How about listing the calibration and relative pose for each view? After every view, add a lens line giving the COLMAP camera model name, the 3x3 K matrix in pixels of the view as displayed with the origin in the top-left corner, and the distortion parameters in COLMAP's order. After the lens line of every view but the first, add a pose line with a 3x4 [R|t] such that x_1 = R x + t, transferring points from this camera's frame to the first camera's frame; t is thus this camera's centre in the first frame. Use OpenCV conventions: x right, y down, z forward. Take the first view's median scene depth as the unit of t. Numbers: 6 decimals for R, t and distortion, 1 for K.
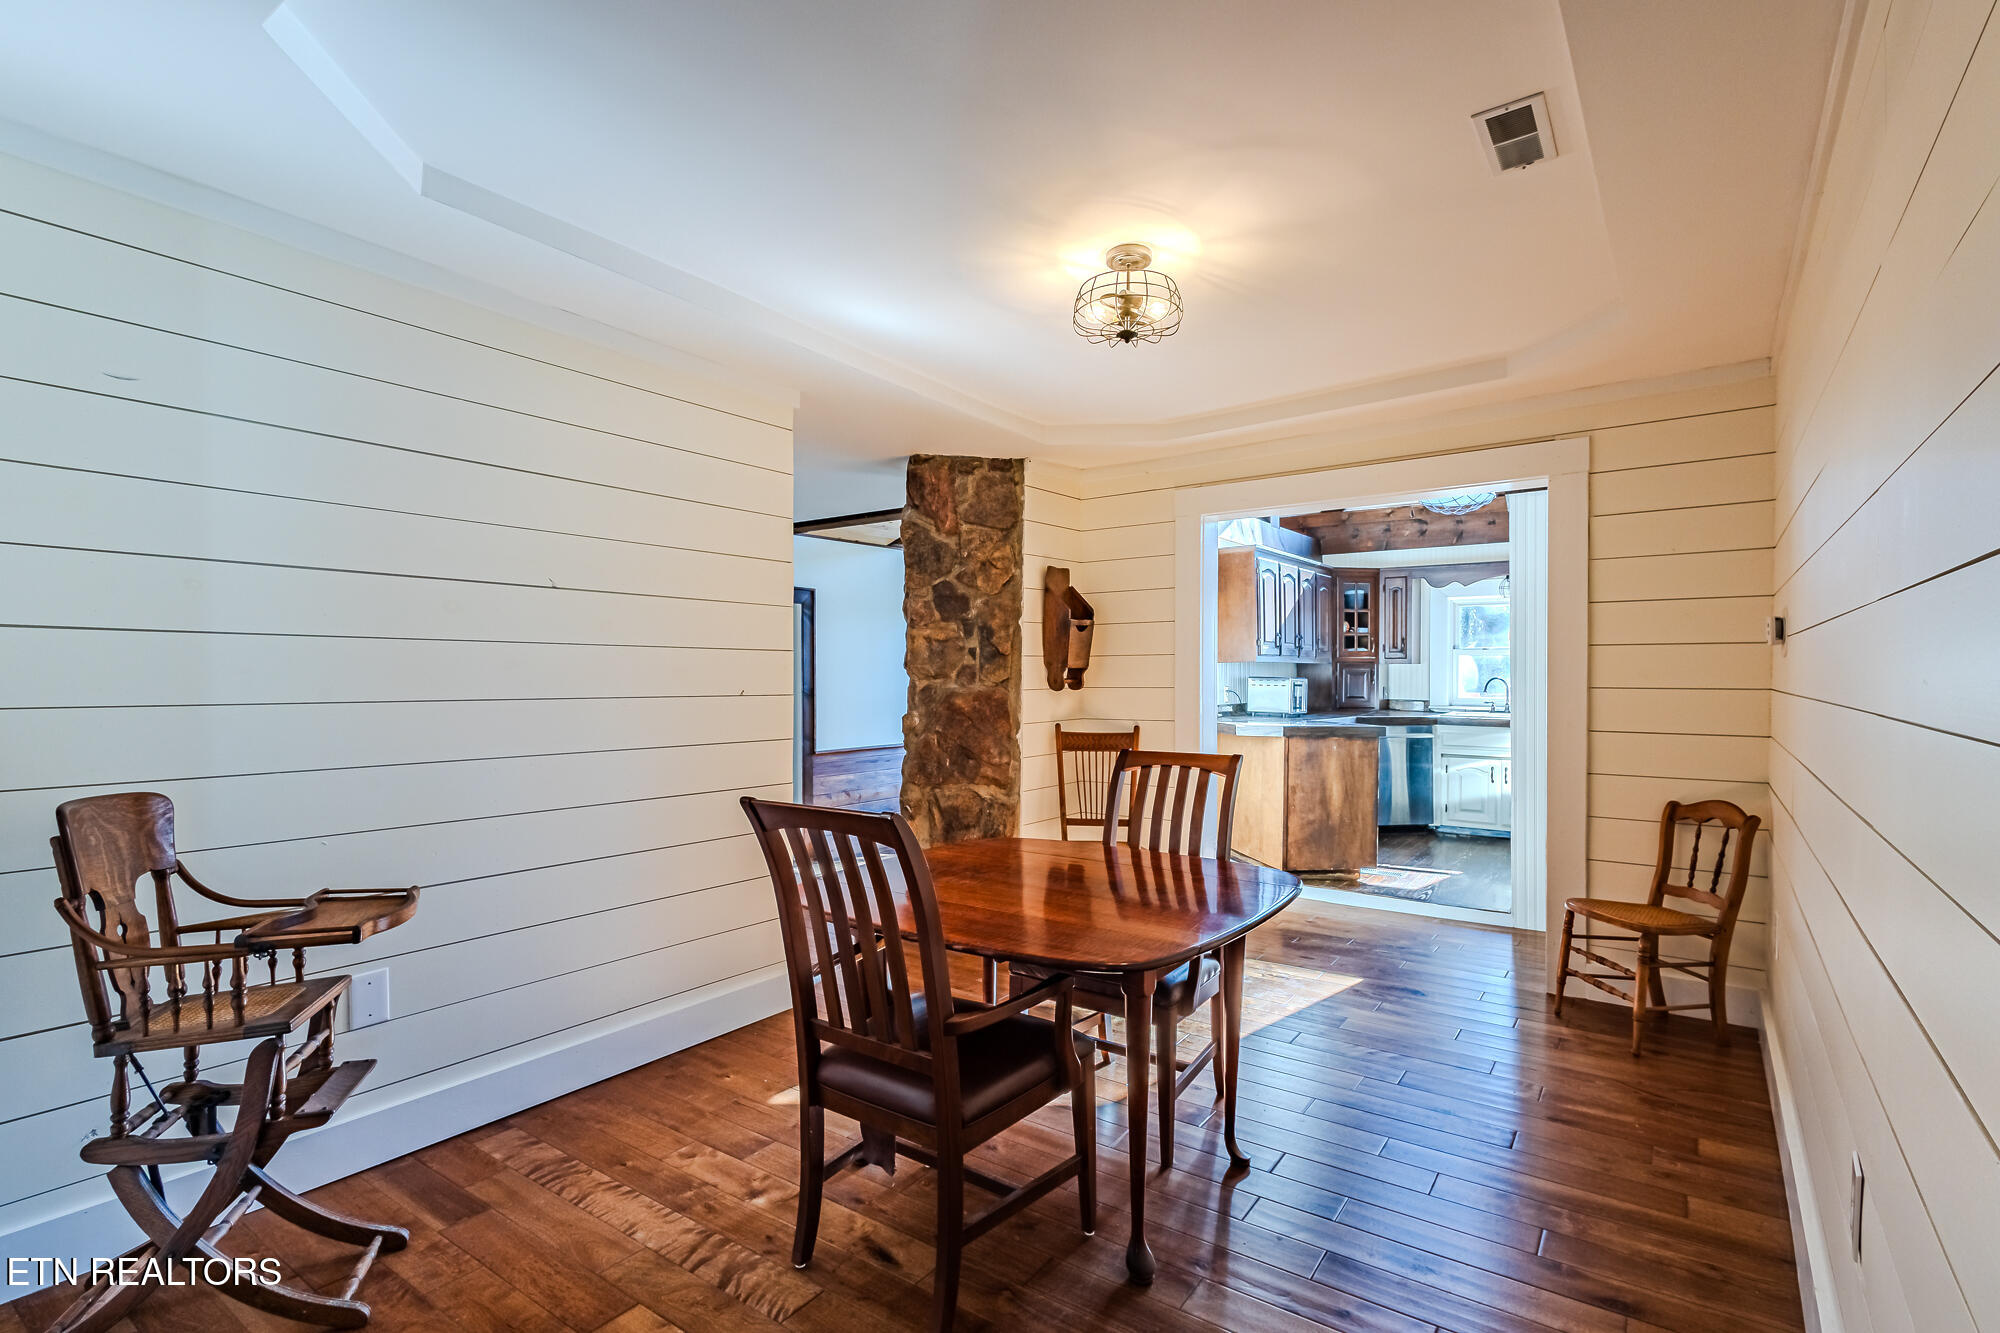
lens RADIAL K [[945.2, 0, 995.3], [0, 945.2, 672.9], [0, 0, 1]] dist [0.021546, 0.000253]
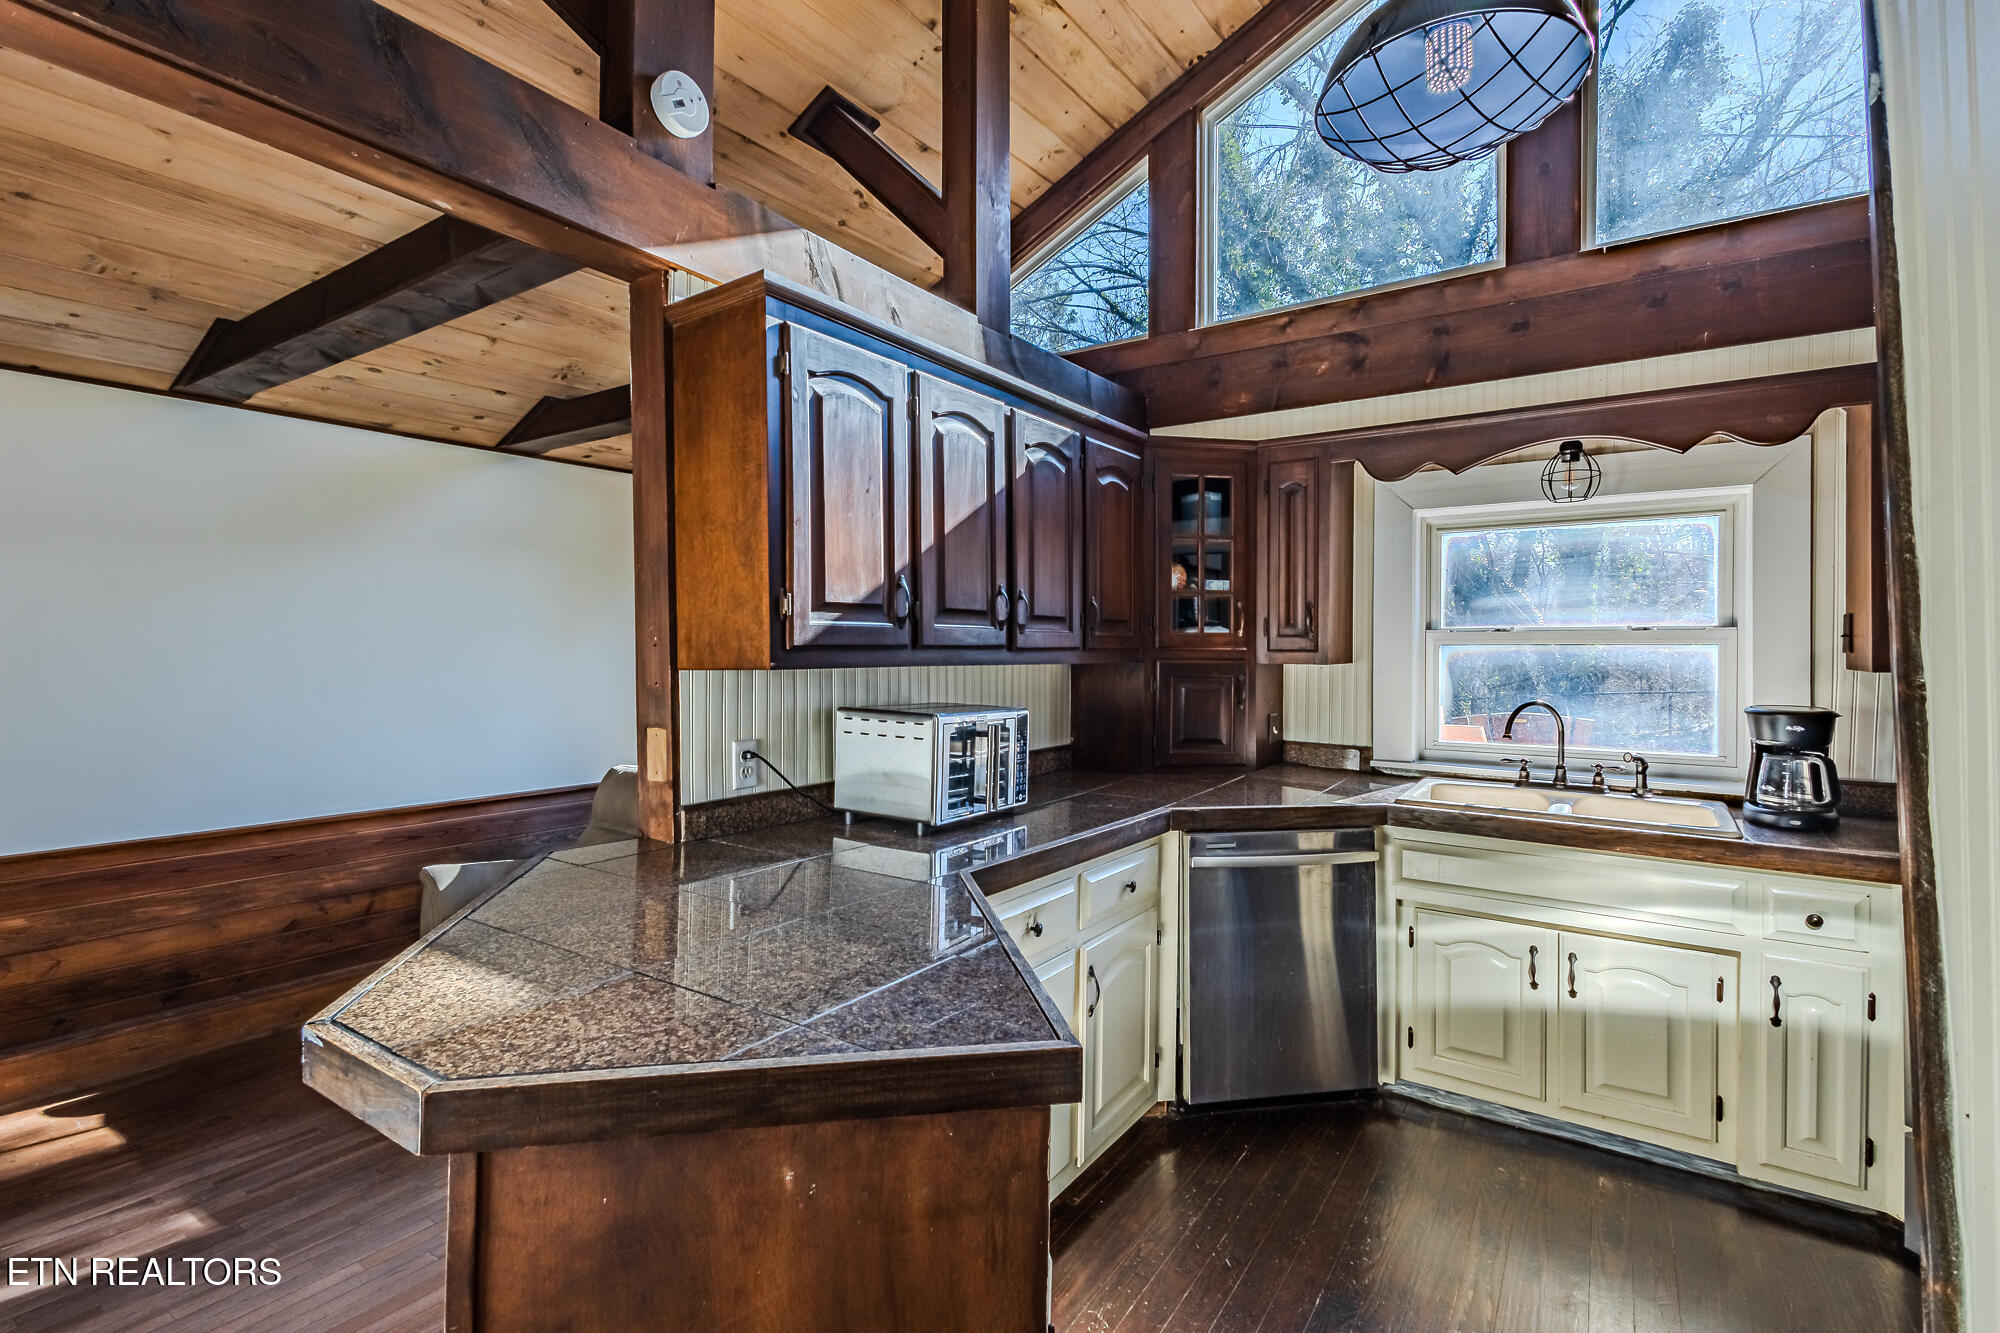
lens RADIAL K [[945.2, 0, 996.2], [0, 945.2, 654.0], [0, 0, 1]] dist [0.021546, 0.000253]
pose [[0.999505, 0.002338, 0.031370, 0.274803], [-0.002146, 0.999979, -0.006162, -0.011223], [-0.031384, 0.006092, 0.999489, 0.578301]]
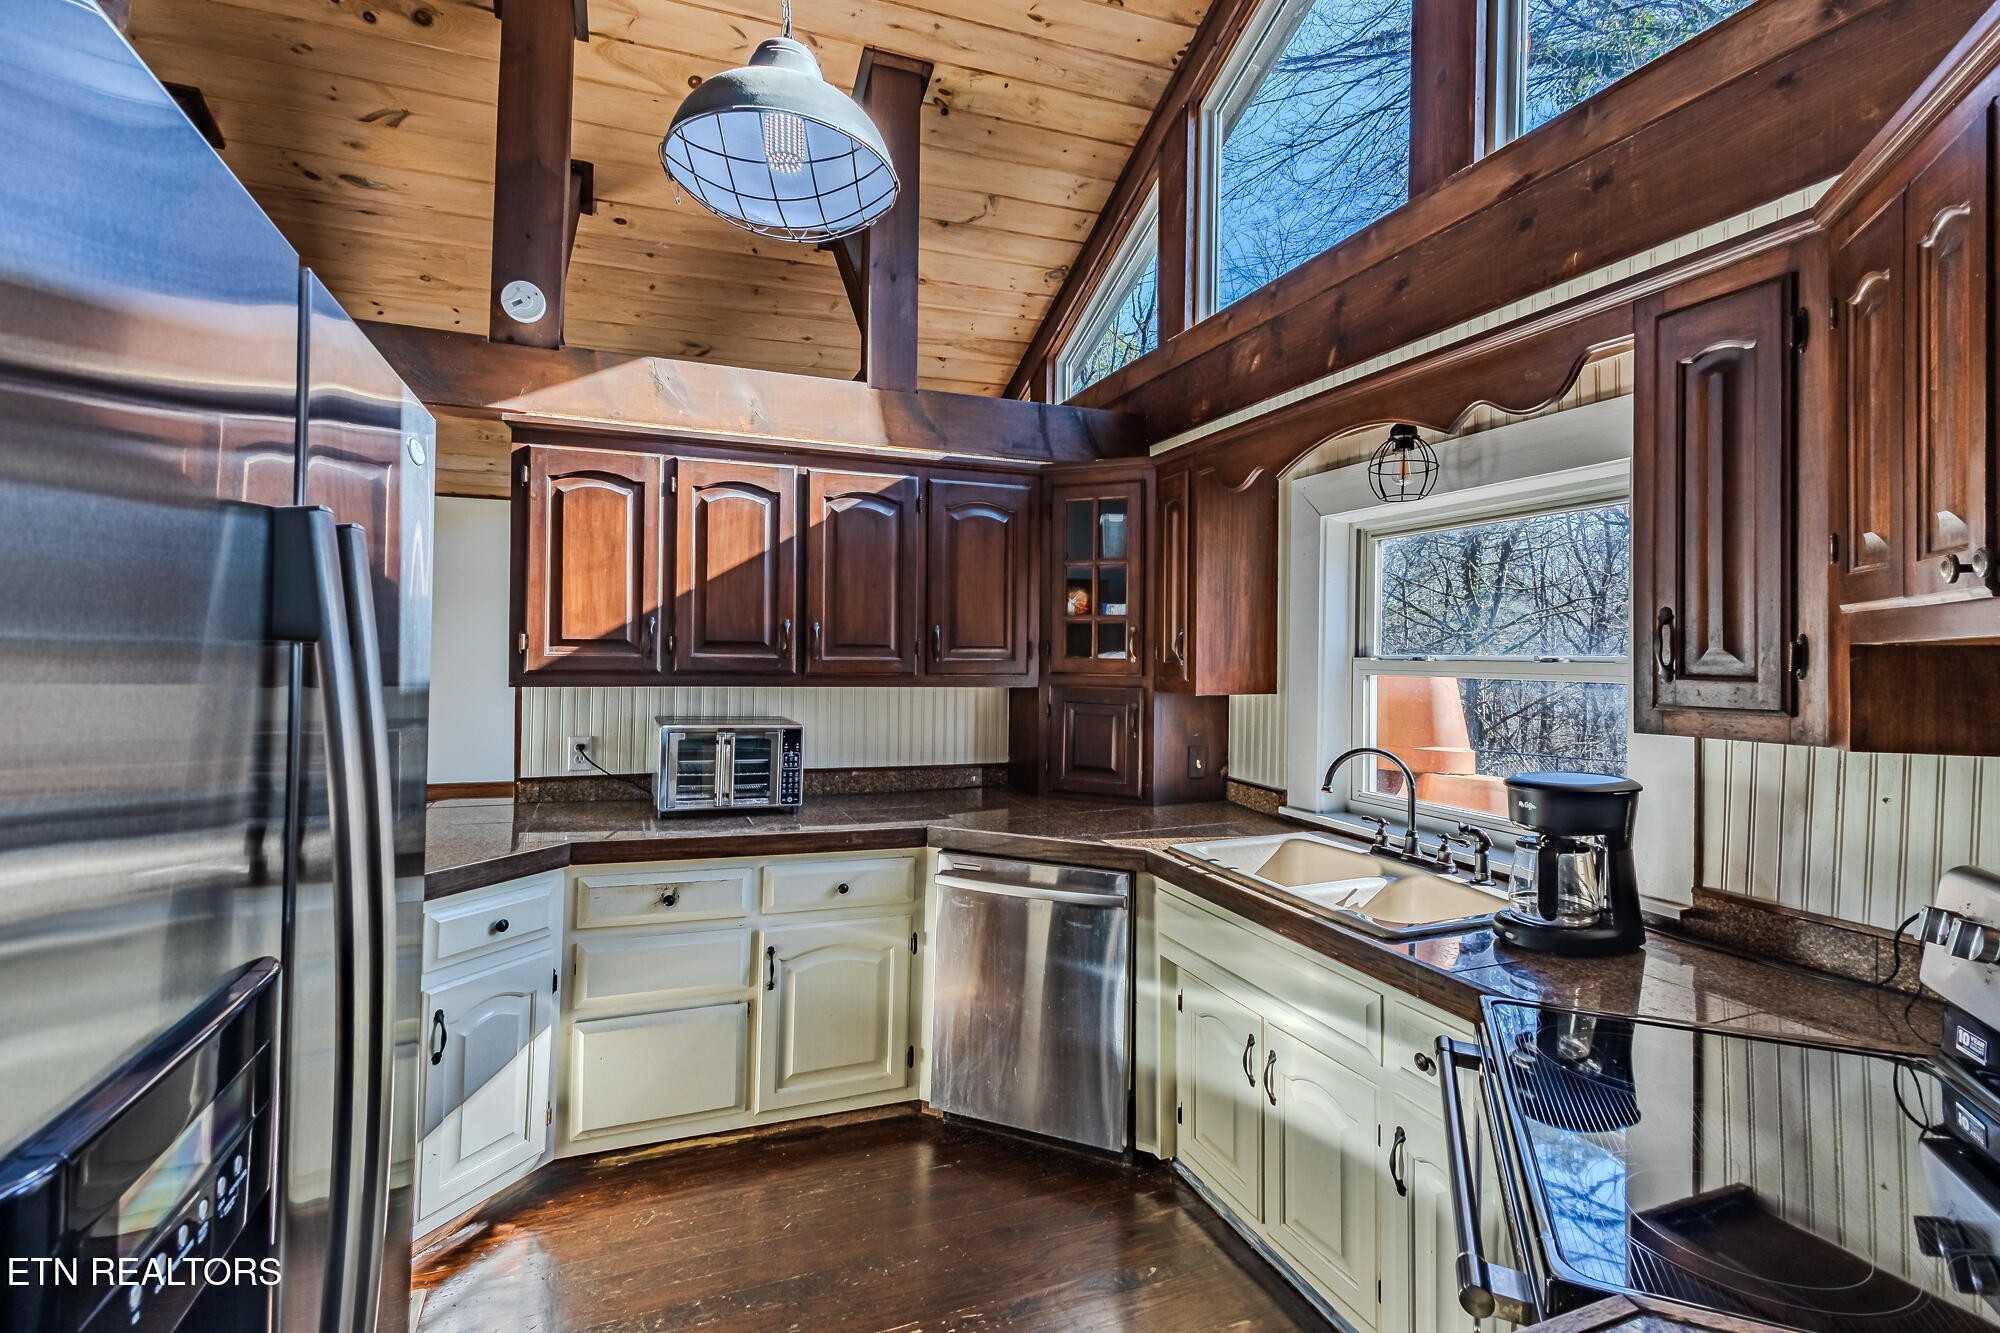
lens RADIAL K [[945.2, 0, 978.8], [0, 945.2, 652.0], [0, 0, 1]] dist [0.021546, 0.000253]
pose [[0.834633, 0.006723, -0.550766, 0.567209], [-0.017810, 0.999732, -0.014787, -0.019462], [0.550519, 0.022151, 0.834529, 0.624854]]
